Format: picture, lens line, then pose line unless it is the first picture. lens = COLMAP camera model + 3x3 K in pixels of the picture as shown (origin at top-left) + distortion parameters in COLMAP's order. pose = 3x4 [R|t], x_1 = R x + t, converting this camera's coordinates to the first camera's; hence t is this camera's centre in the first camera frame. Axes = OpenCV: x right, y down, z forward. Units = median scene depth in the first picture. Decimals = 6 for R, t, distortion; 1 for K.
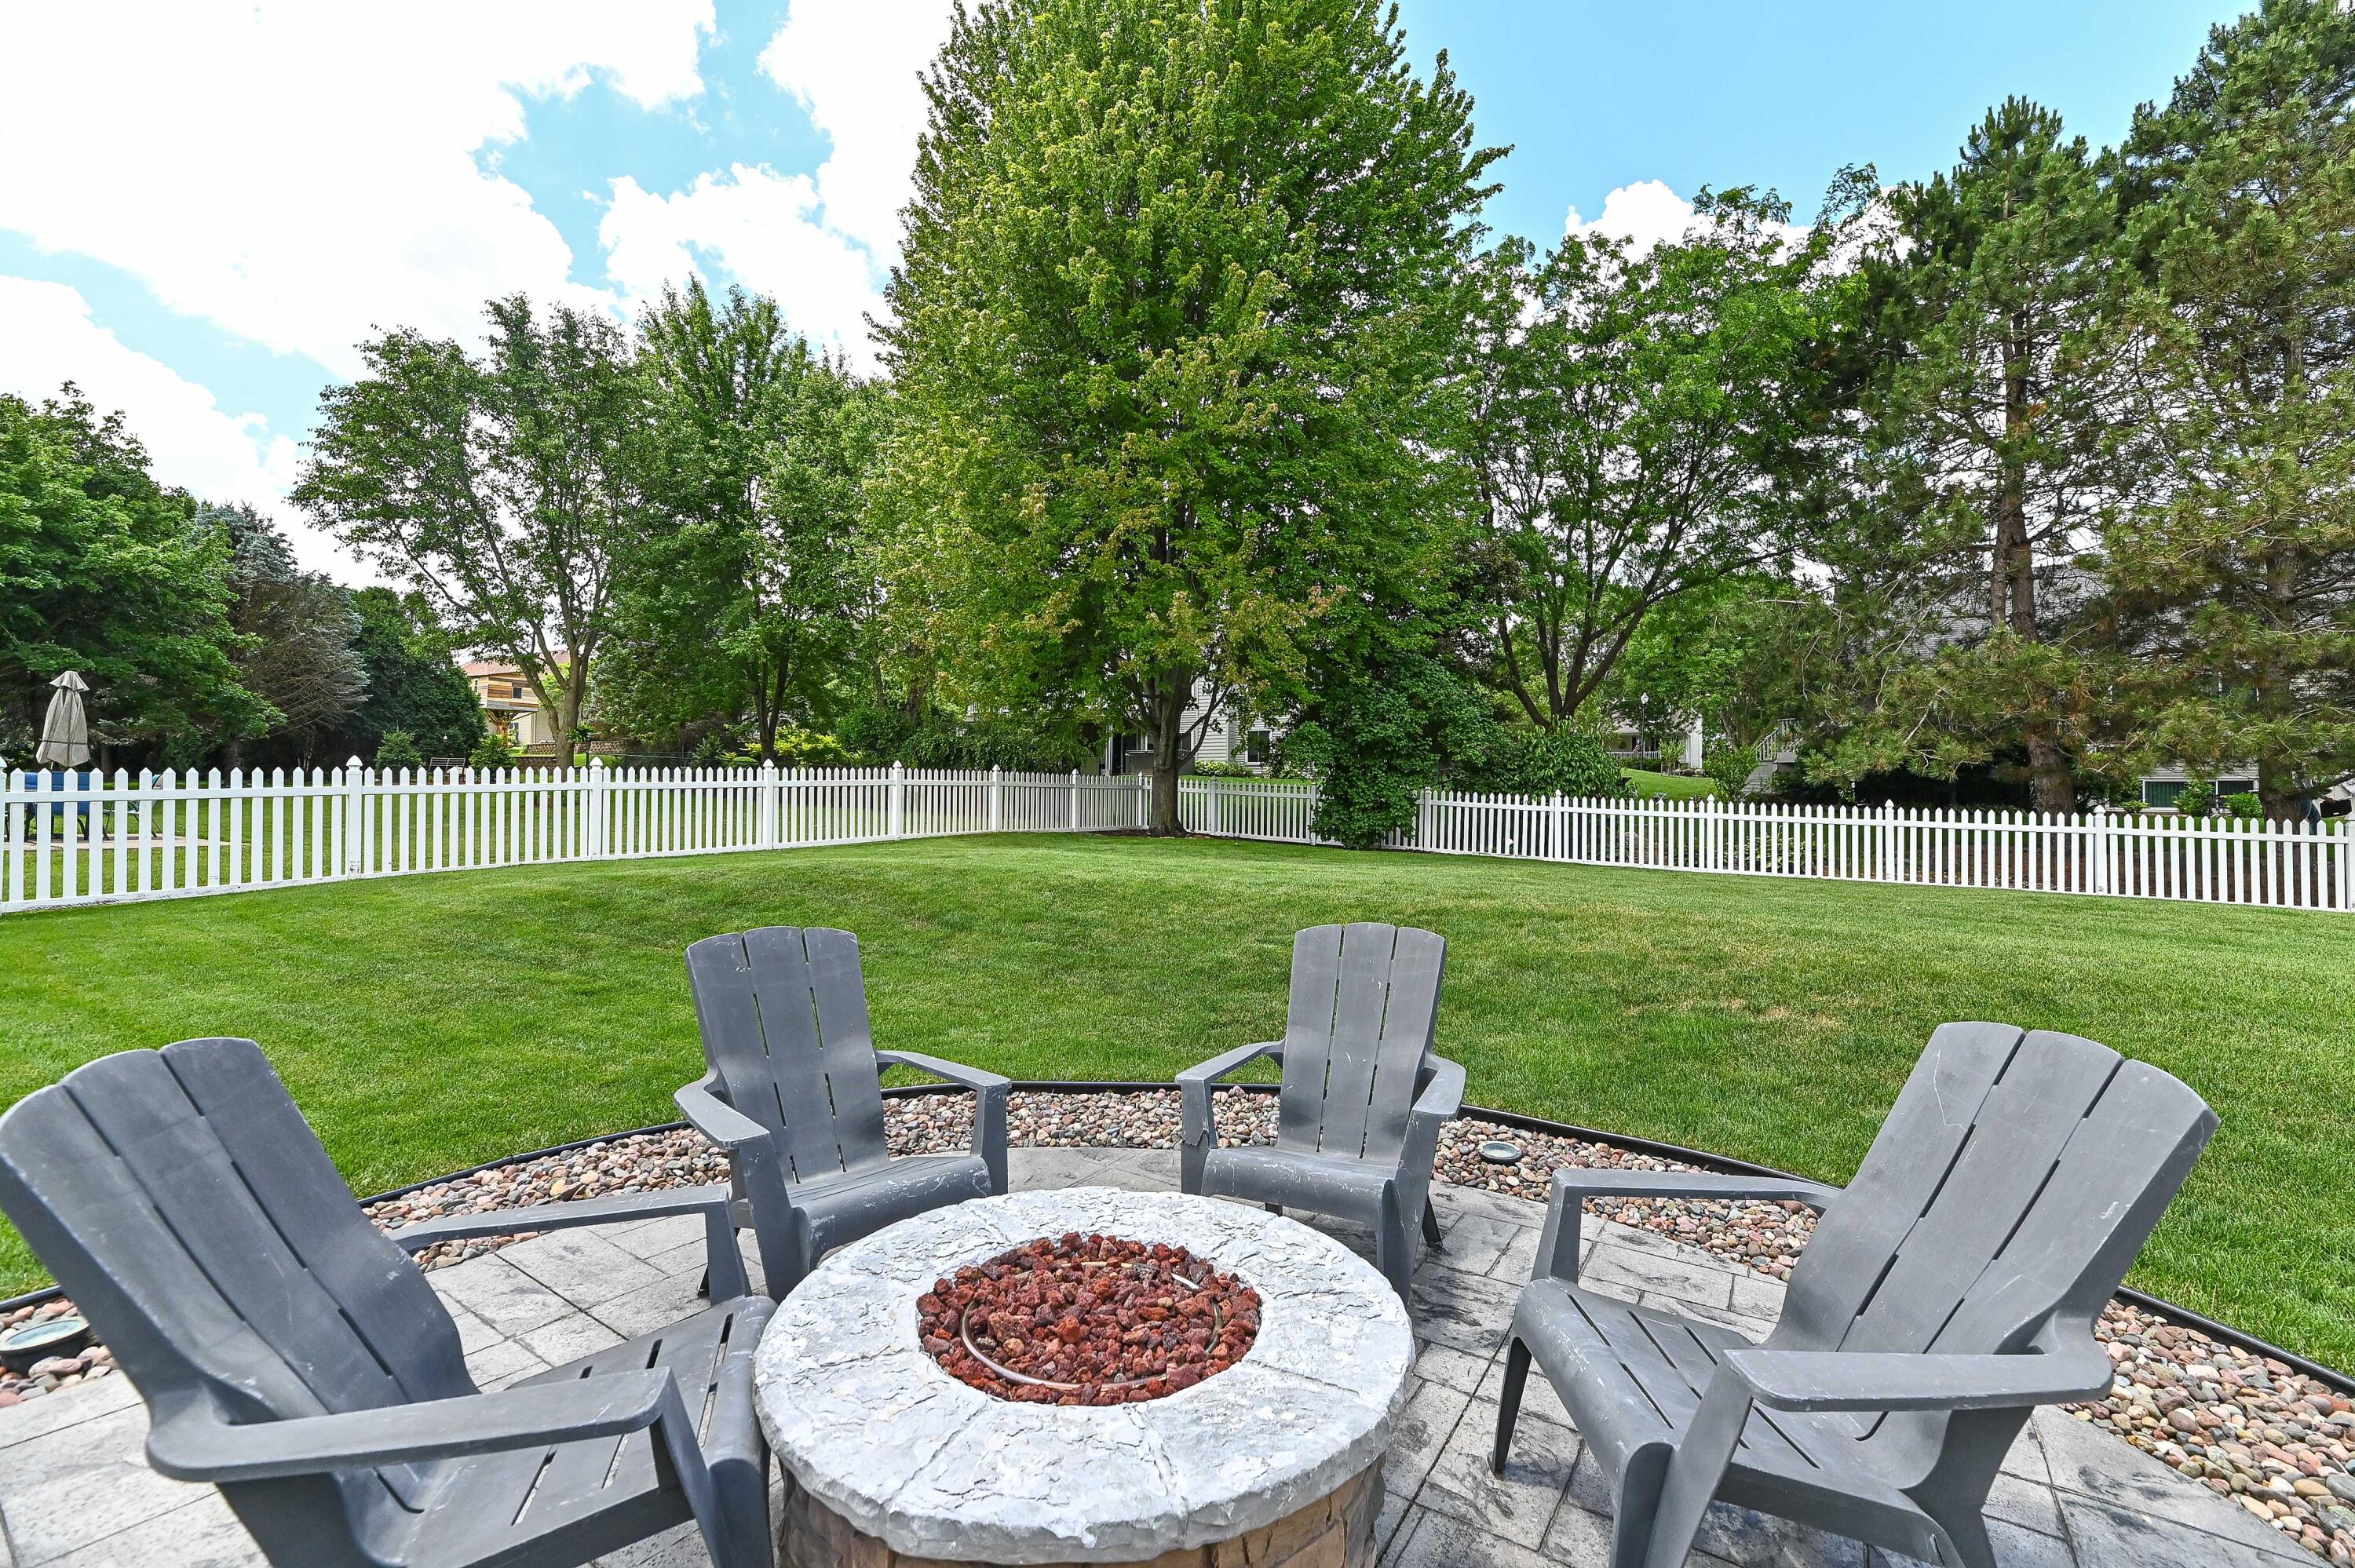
lens RADIAL K [[950.9, 0, 1185.8], [0, 950.9, 772.8], [0, 0, 1]] dist [-0.001656, -0.000063]
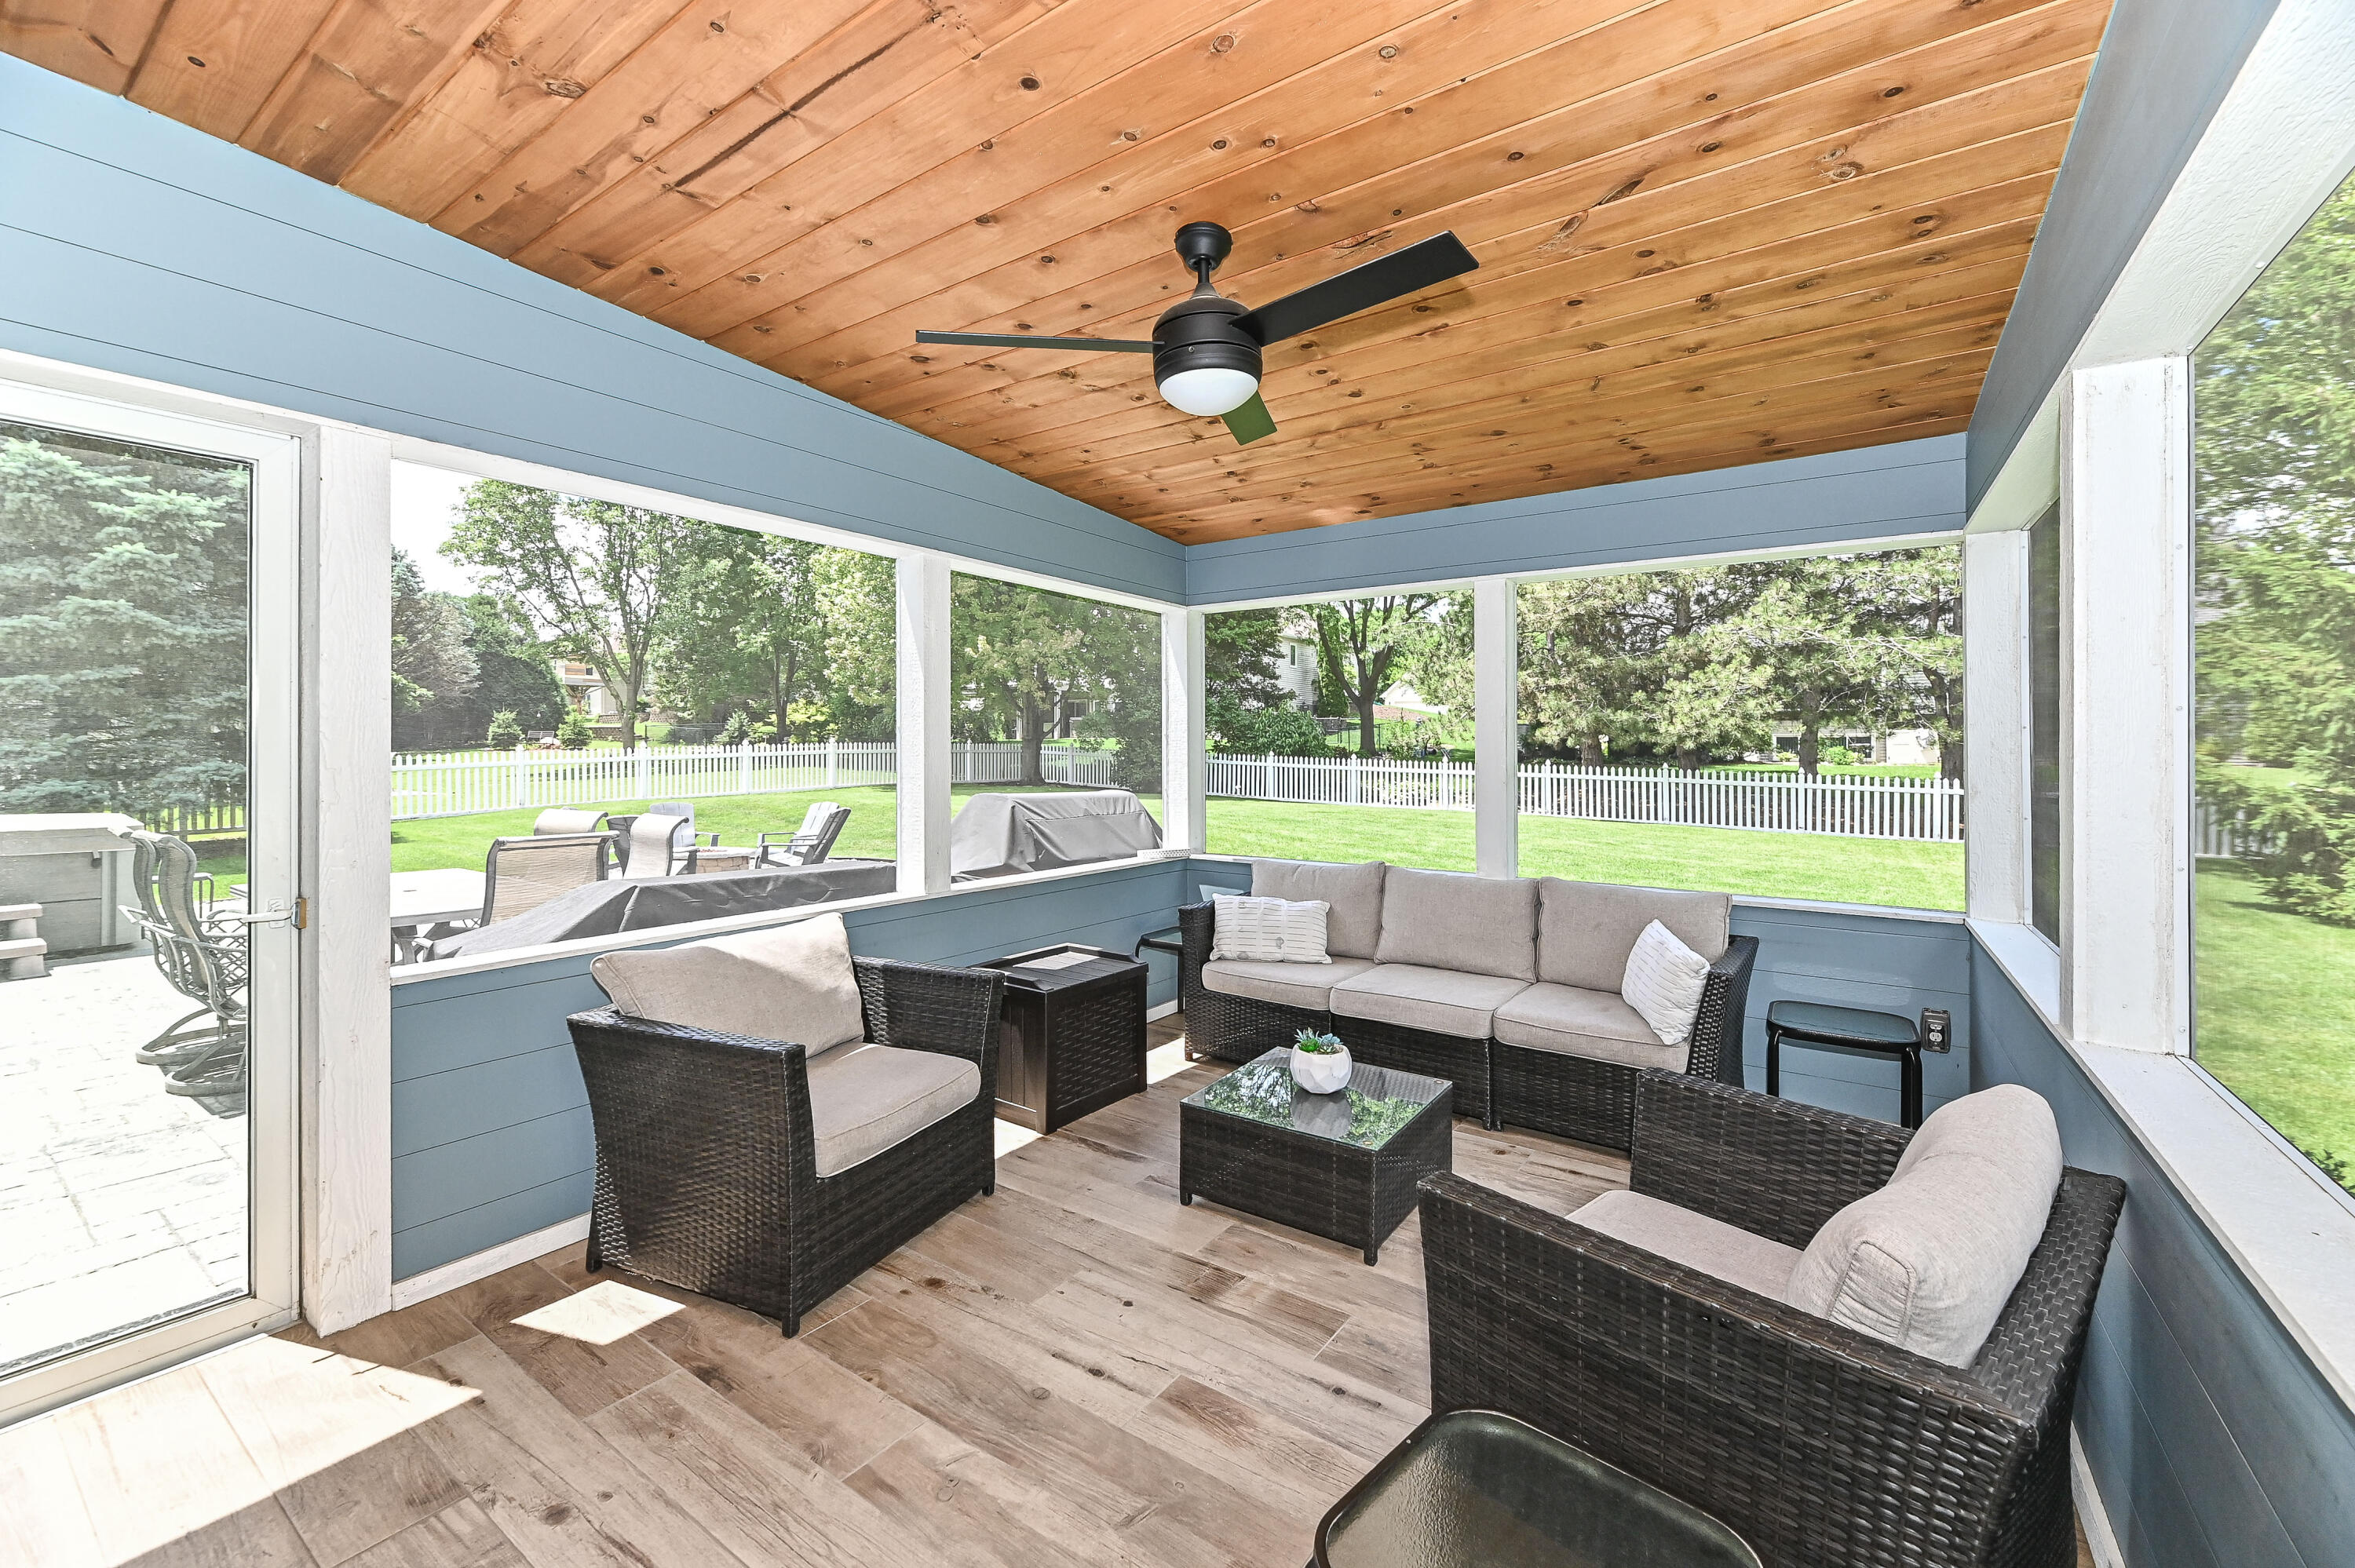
lens RADIAL K [[950.9, 0, 1183.8], [0, 950.9, 764.0], [0, 0, 1]] dist [-0.001656, -0.000063]
pose [[0.998507, -0.006178, -0.054269, 0.288720], [0.007912, 0.999463, 0.031799, -0.009891], [0.054043, -0.032181, 0.998020, -0.424982]]
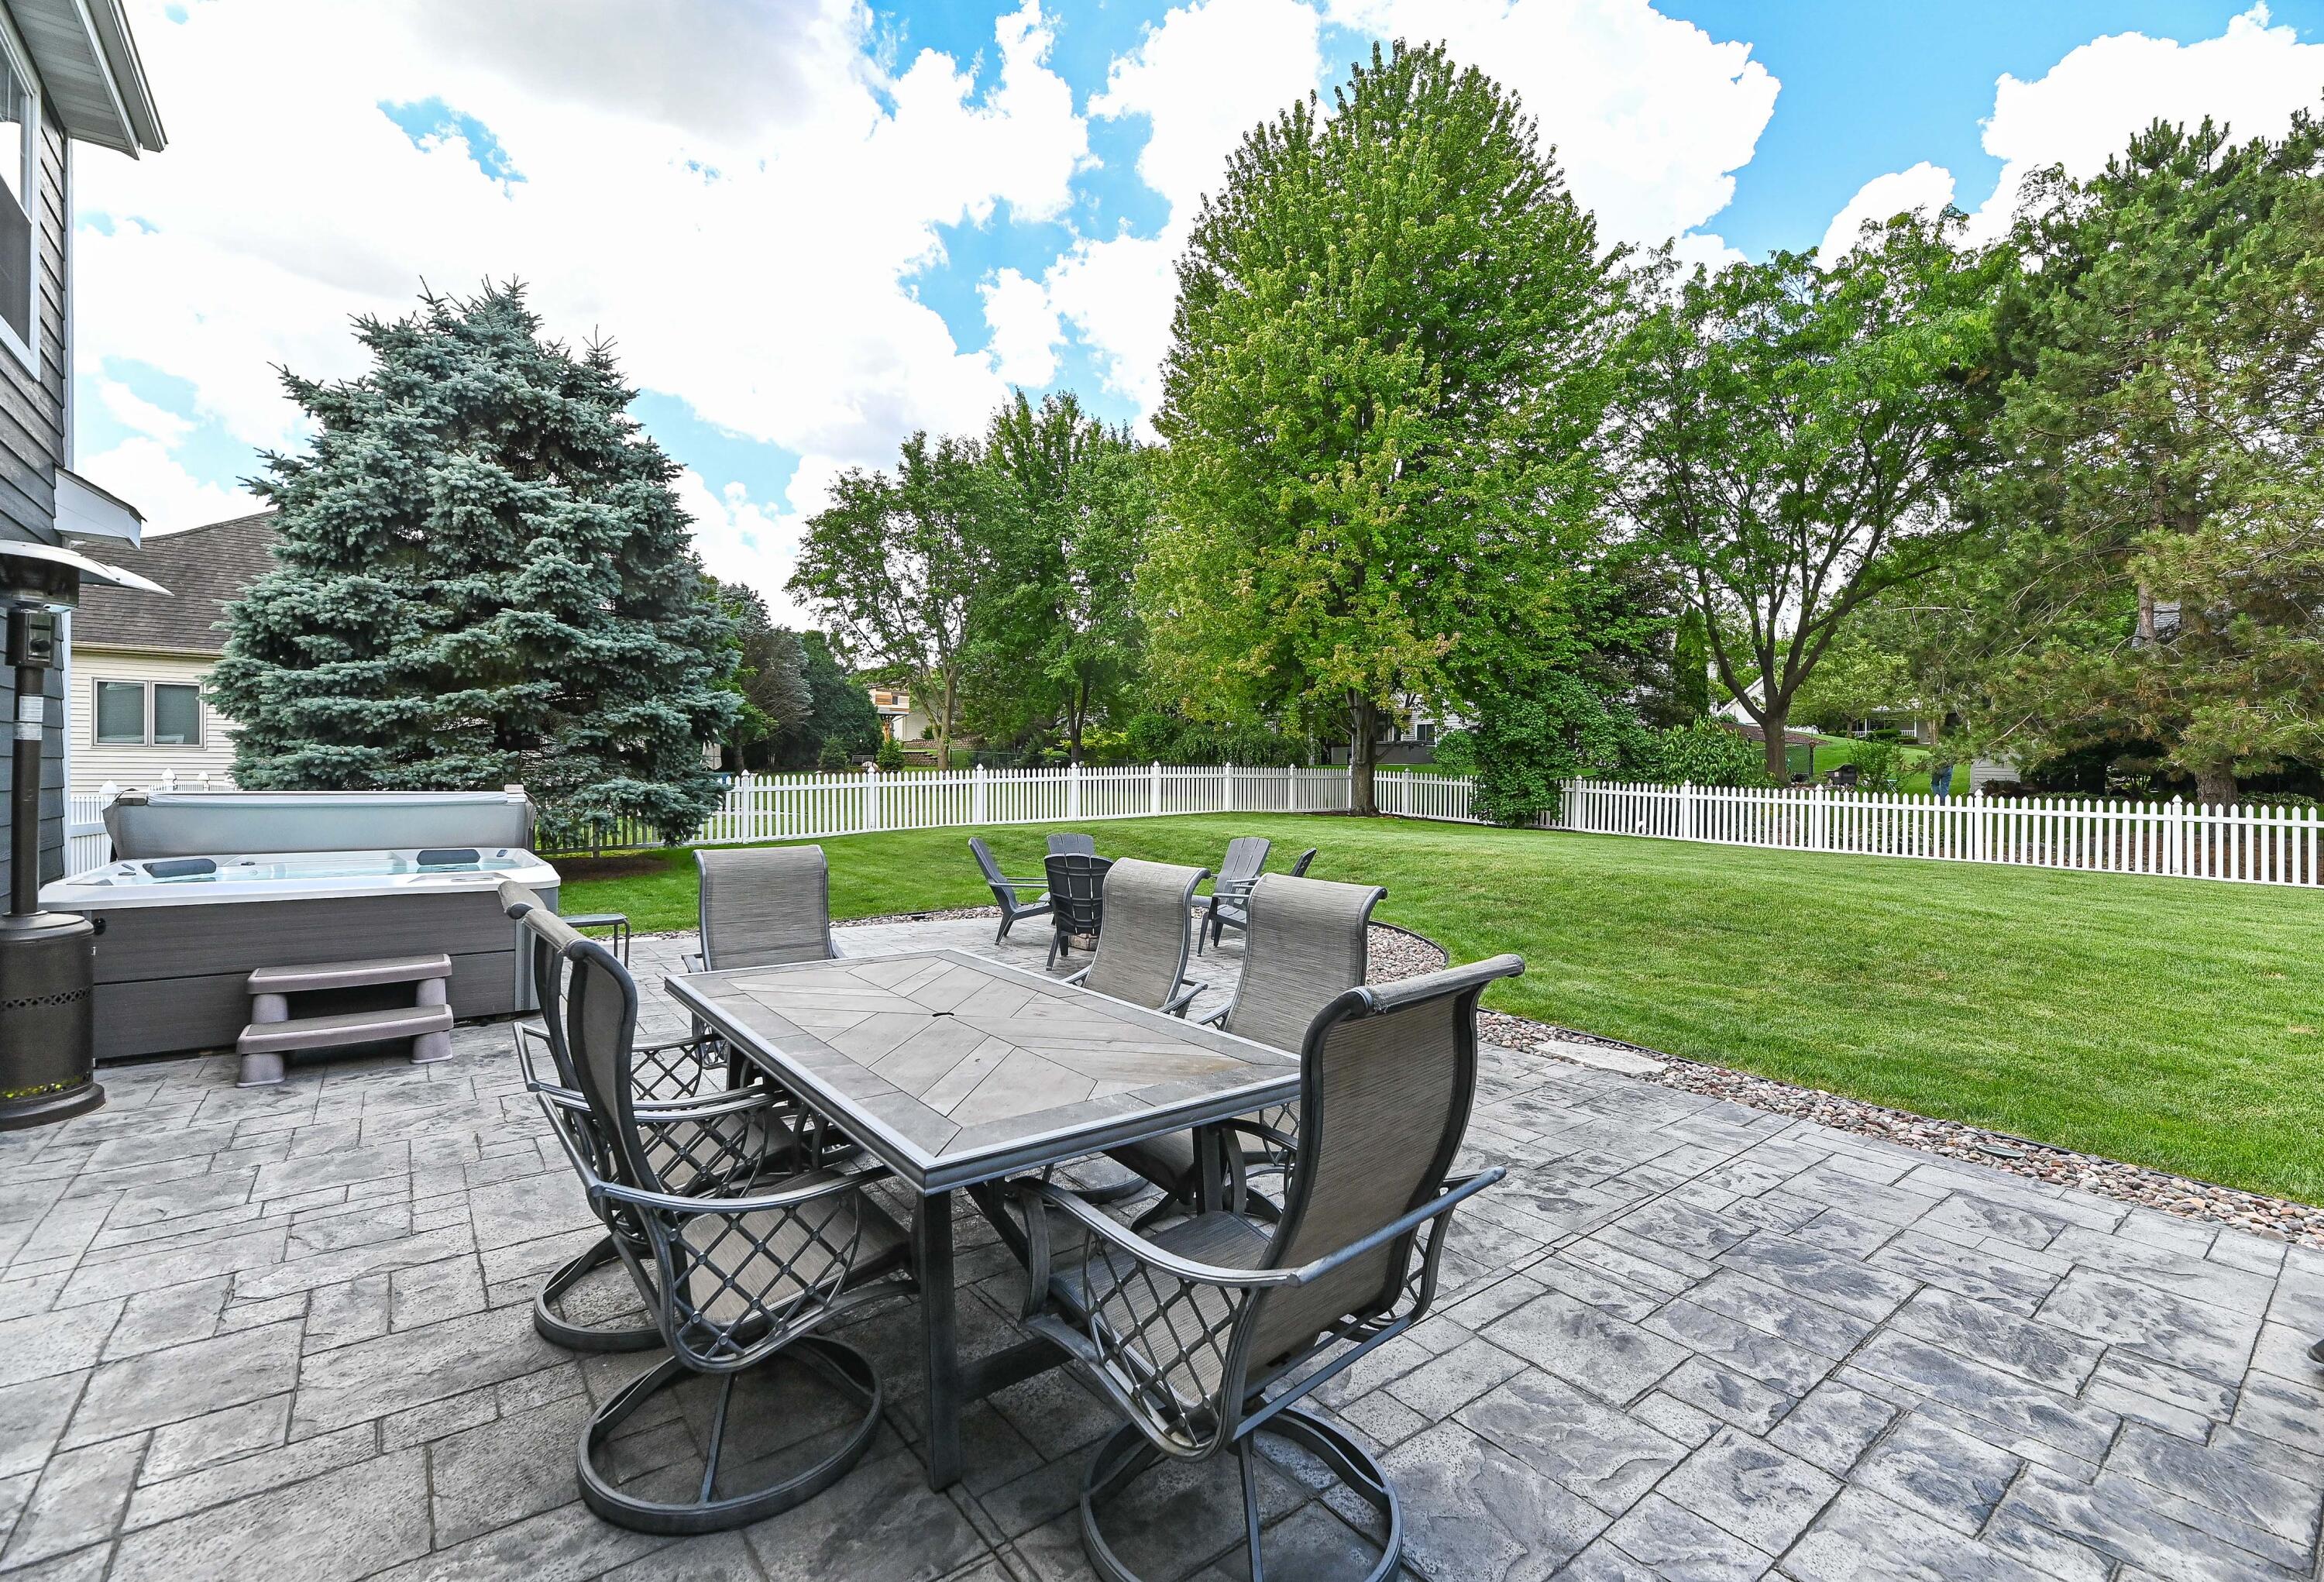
lens RADIAL K [[949.8, 0, 1151.9], [0, 949.8, 802.9], [0, 0, 1]] dist [0.011358, -0.000072]
pose [[0.944159, 0.009924, -0.329342, 0.131720], [0.003982, 0.999130, 0.041522, -0.005263], [0.329467, -0.040515, 0.943297, -0.294384]]
